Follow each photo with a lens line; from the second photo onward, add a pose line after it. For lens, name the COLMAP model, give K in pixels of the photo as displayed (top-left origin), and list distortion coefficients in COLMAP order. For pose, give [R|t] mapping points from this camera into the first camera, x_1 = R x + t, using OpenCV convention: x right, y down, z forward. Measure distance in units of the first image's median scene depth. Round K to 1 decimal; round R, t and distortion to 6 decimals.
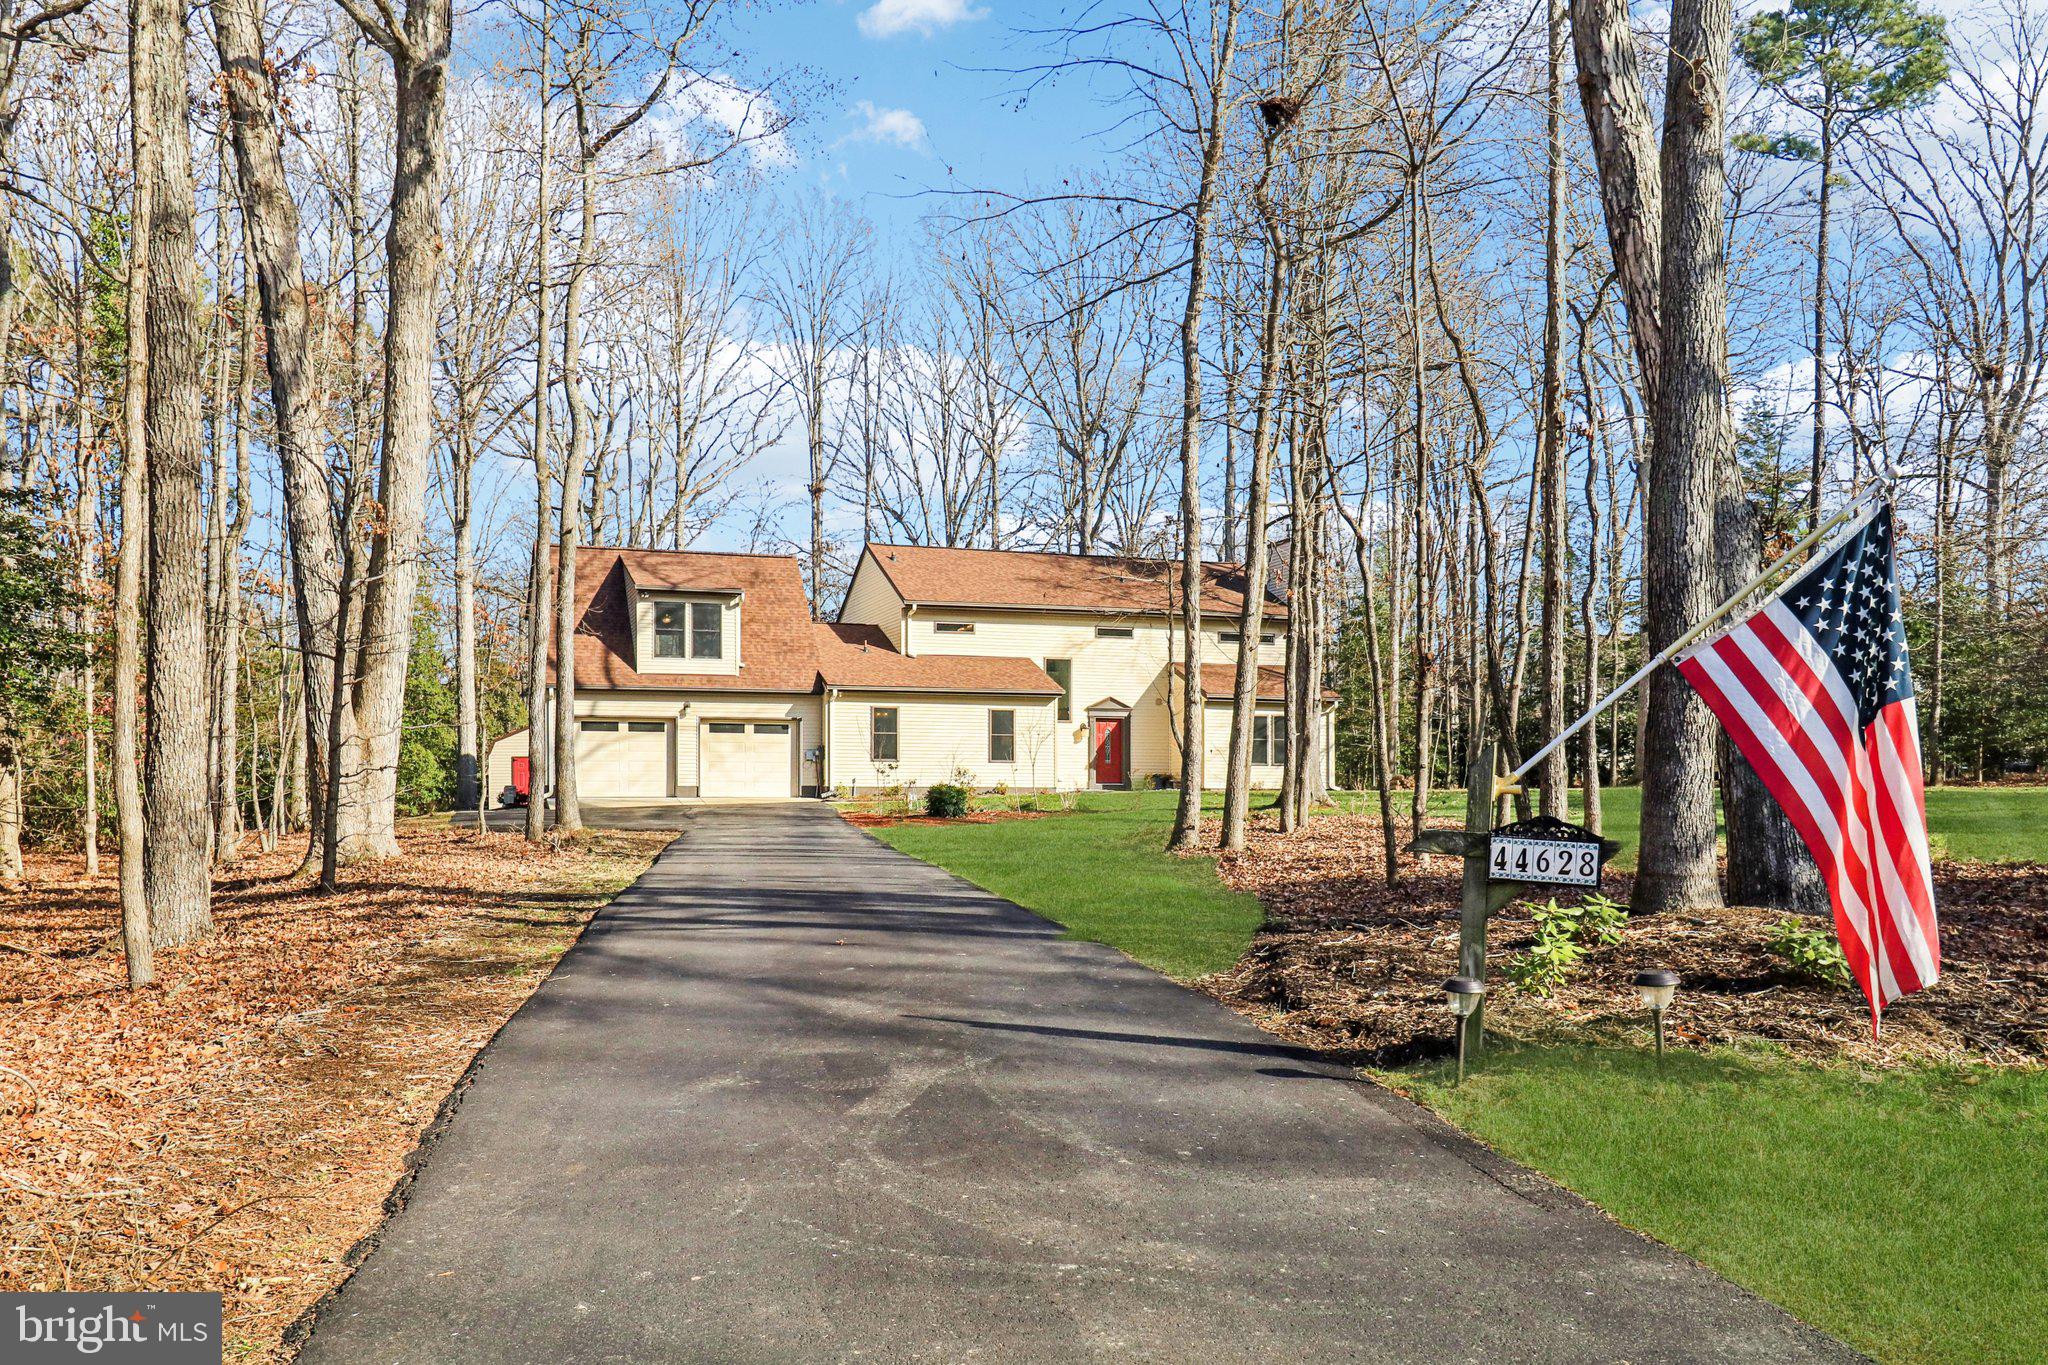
lens RADIAL K [[1625.2, 0, 1023.7], [0, 1625.2, 763.8], [0, 0, 1]] dist [0.100767, 0.000976]
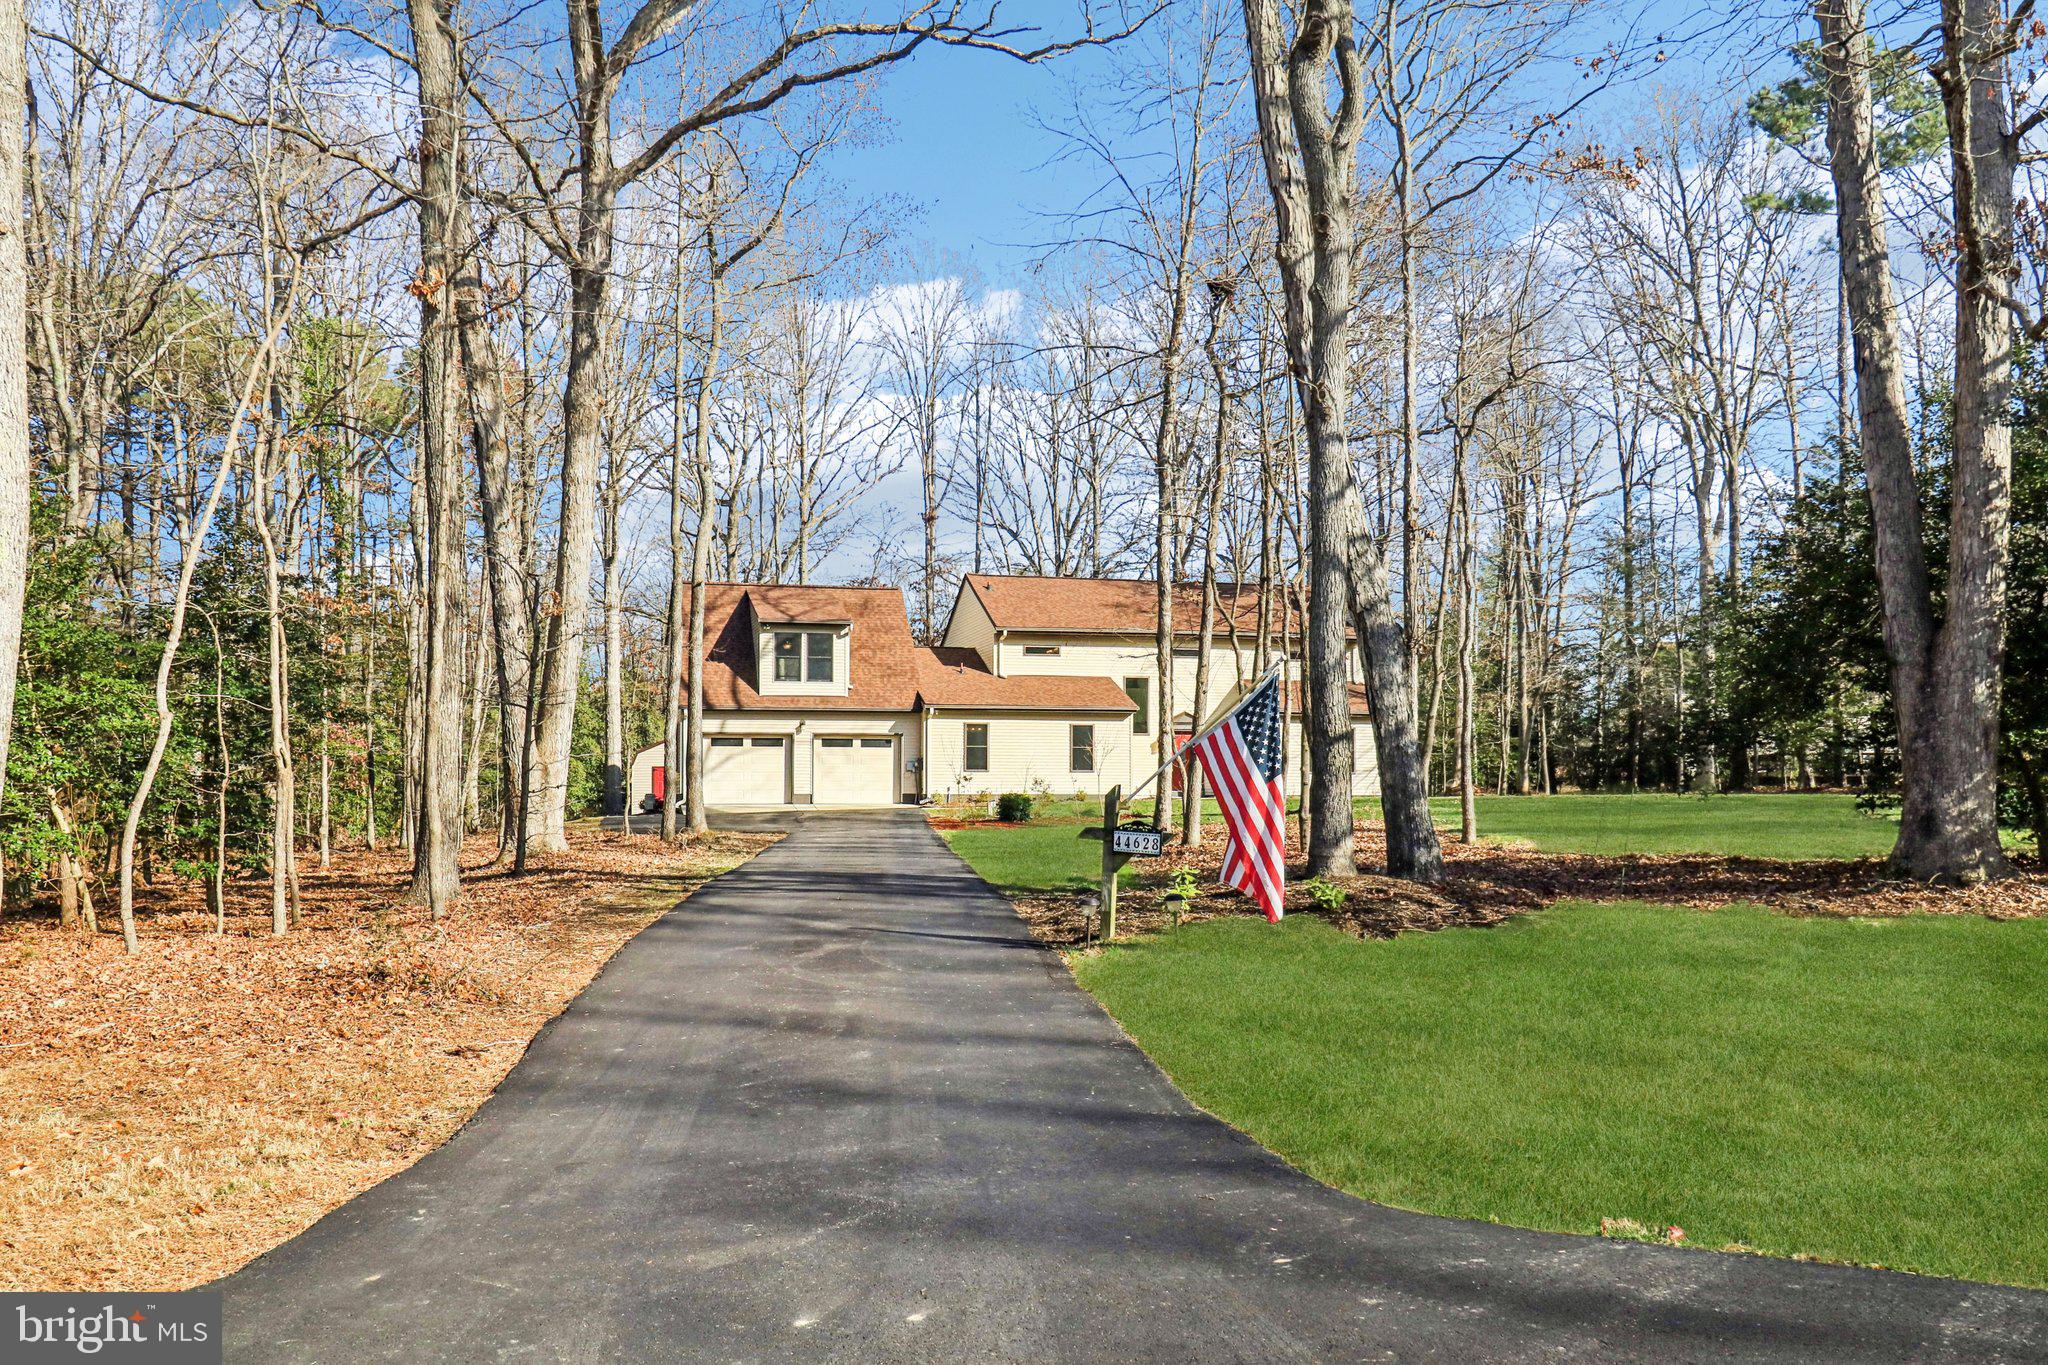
lens RADIAL K [[1697.2, 0, 1021.1], [0, 1697.2, 705.7], [0, 0, 1]] dist [0.216716, 0.001268]
pose [[0.995808, -0.004533, -0.091357, 0.053682], [0.001254, 0.999354, -0.035911, -0.004968], [0.091461, 0.035646, 0.995170, -0.167102]]
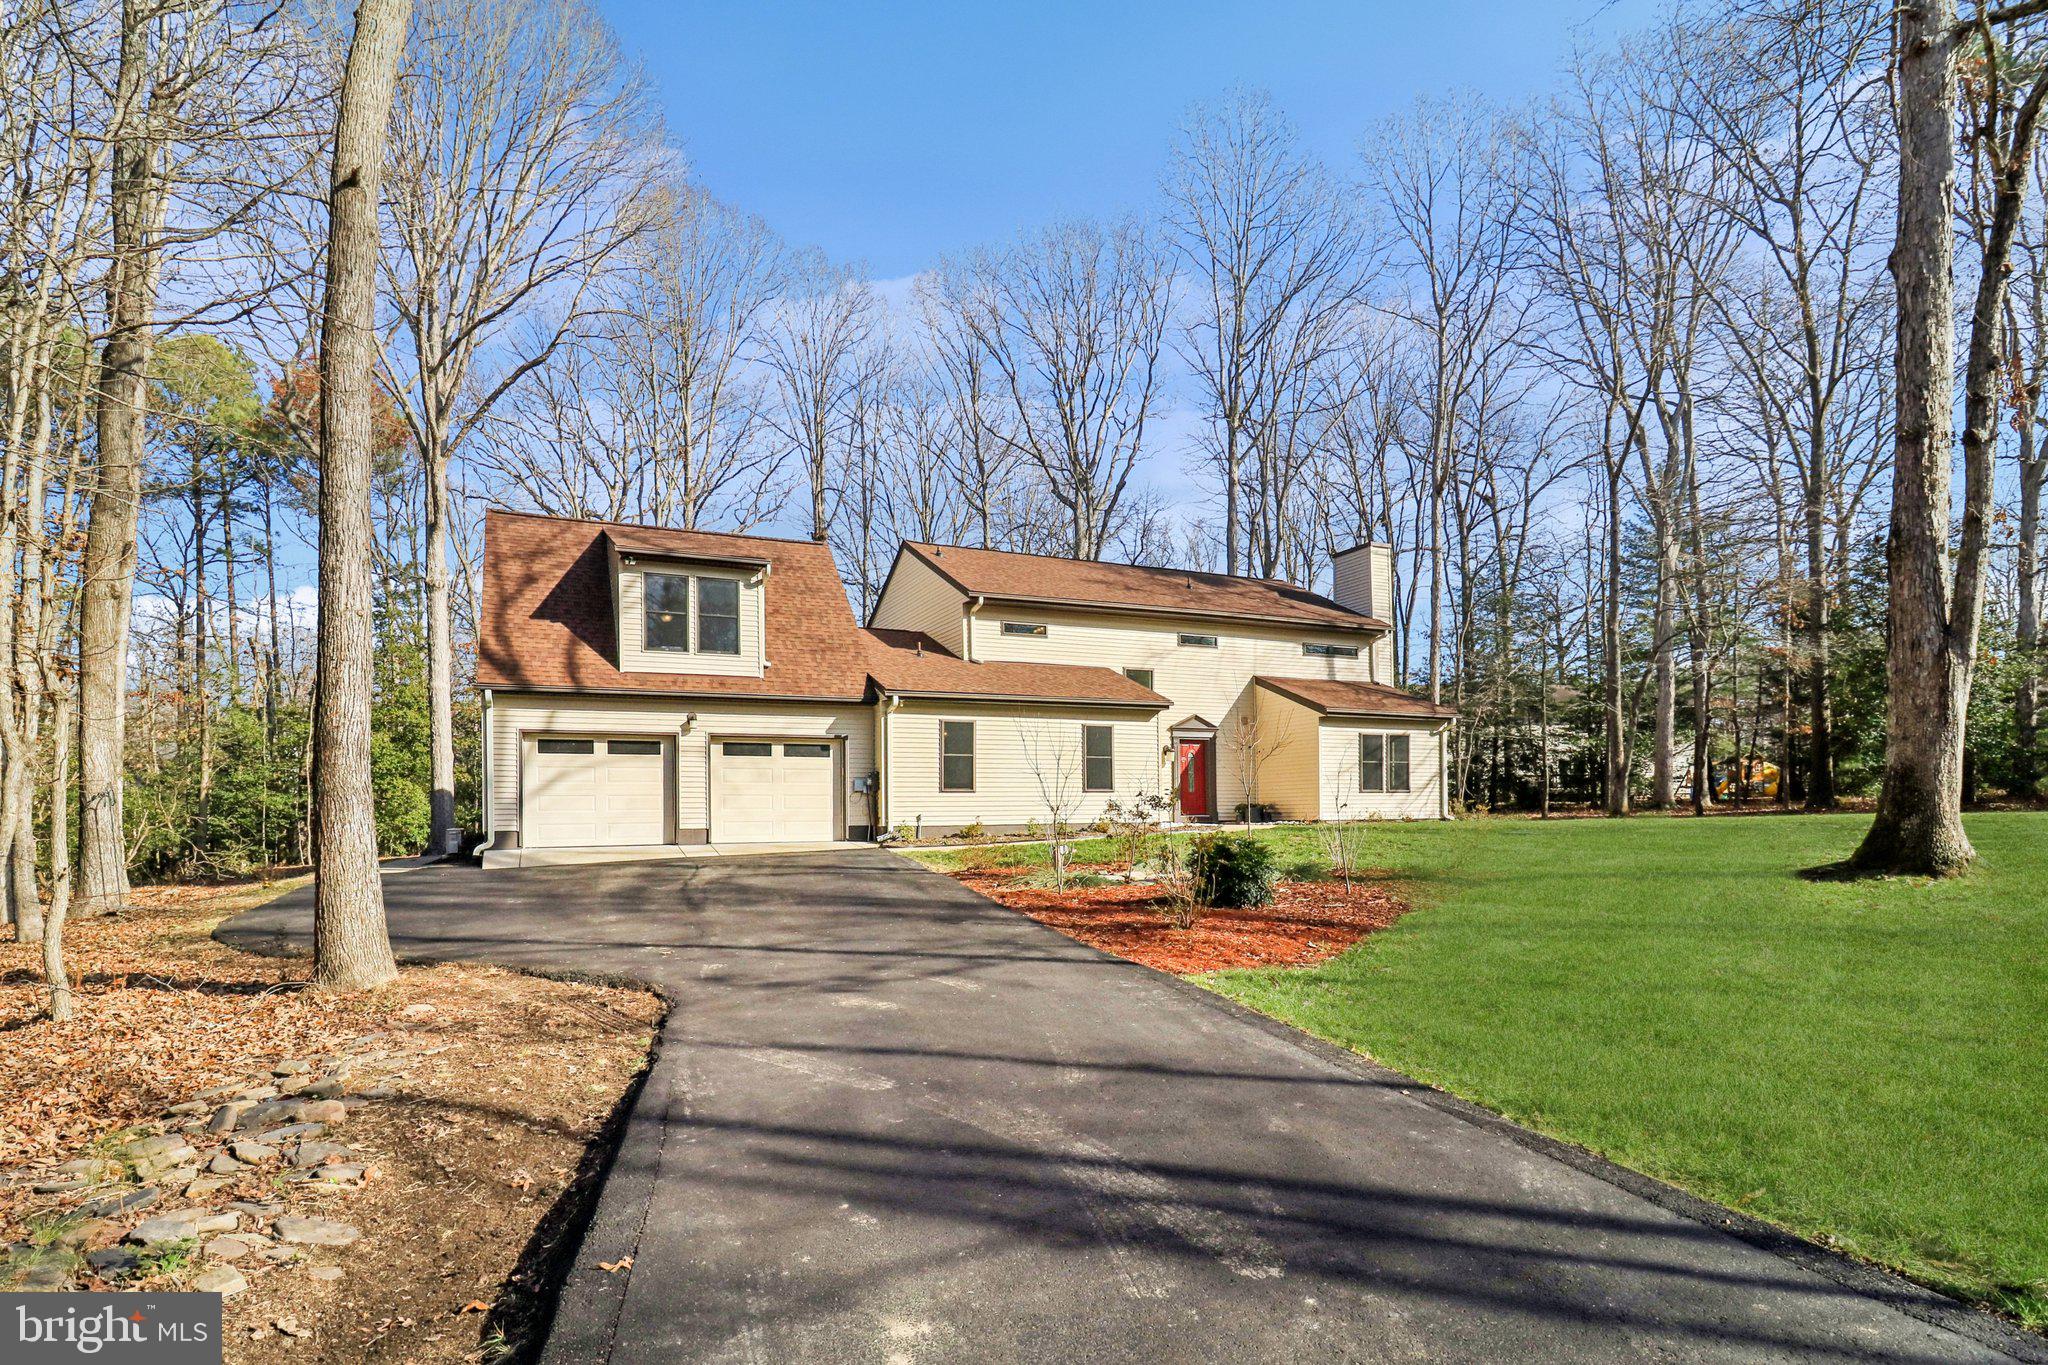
lens RADIAL K [[1006.0, 0, 1023.8], [0, 1006.0, 780.9], [0, 0, 1]] dist [-0.000128, -0.000105]
pose [[0.994043, -0.010056, 0.108520, -0.107918], [0.011331, 0.999874, -0.011134, -0.001055], [-0.108394, 0.012297, 0.994032, 0.537917]]
